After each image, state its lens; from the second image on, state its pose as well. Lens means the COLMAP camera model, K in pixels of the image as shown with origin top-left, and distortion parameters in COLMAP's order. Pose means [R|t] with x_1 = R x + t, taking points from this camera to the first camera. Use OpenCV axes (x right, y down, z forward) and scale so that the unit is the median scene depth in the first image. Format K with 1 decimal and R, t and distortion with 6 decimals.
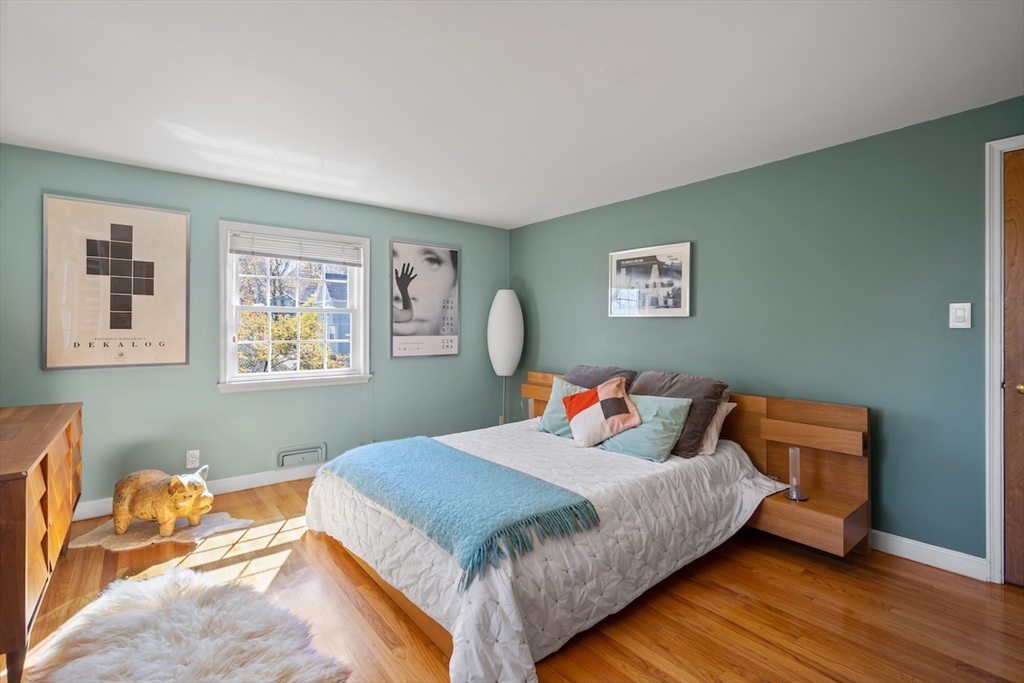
lens RADIAL K [[468.0, 0, 512.8], [0, 468.0, 327.4], [0, 0, 1]] dist [-0.000243, -0.000067]
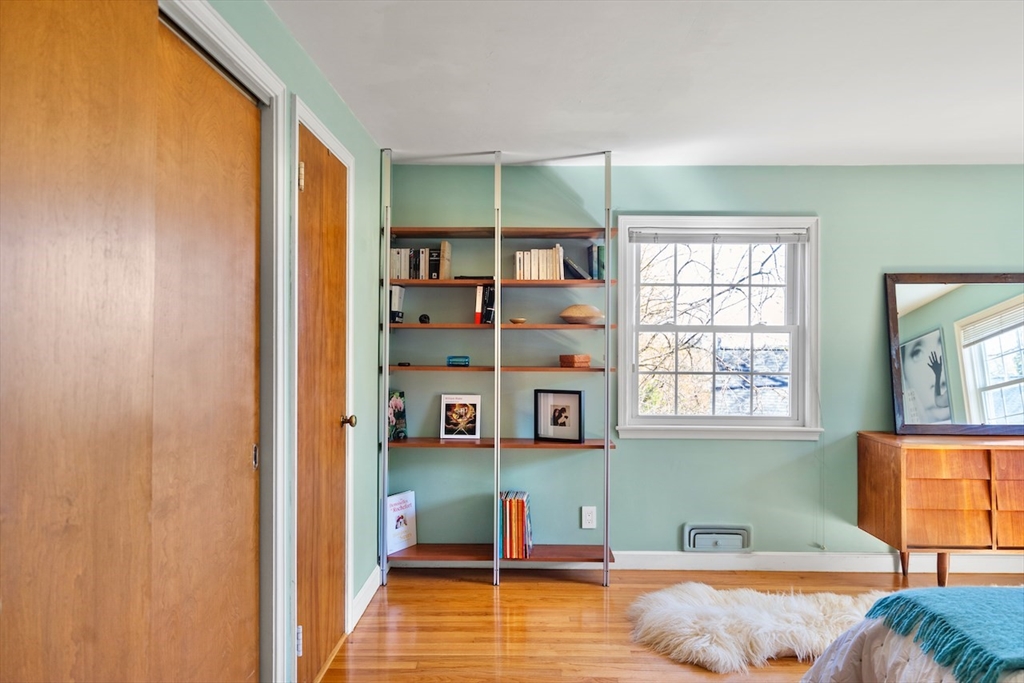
lens RADIAL K [[698.5, 0, 512.0], [0, 698.5, 341.5], [0, 0, 1]] dist [0.008455, -0.002564]
pose [[-0.632104, -0.007820, -0.774844, 0.706874], [-0.001832, 0.999961, -0.008598, -0.011246], [0.774882, -0.004015, -0.632093, 0.620775]]
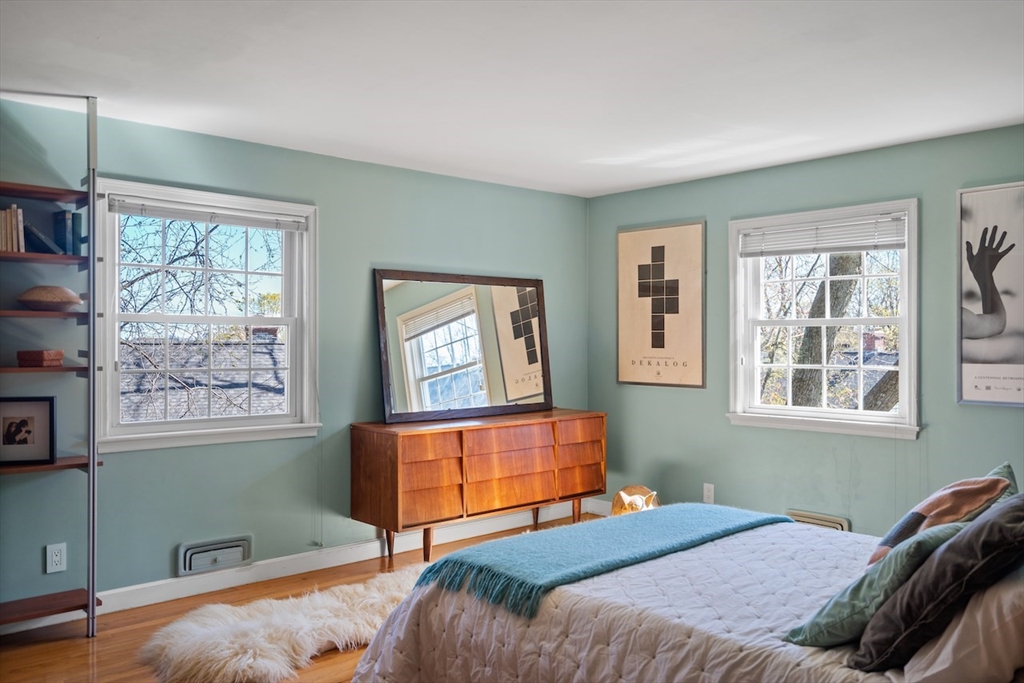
lens RADIAL K [[817.0, 0, 512.0], [0, 817.0, 341.5], [0, 0, 1]] dist [-0.008245, 0.006507]
pose [[0.072870, -0.001483, -0.997340, 0.829929], [0.001854, 0.999997, -0.001351, -0.008386], [0.997340, -0.001750, 0.072873, 0.494985]]
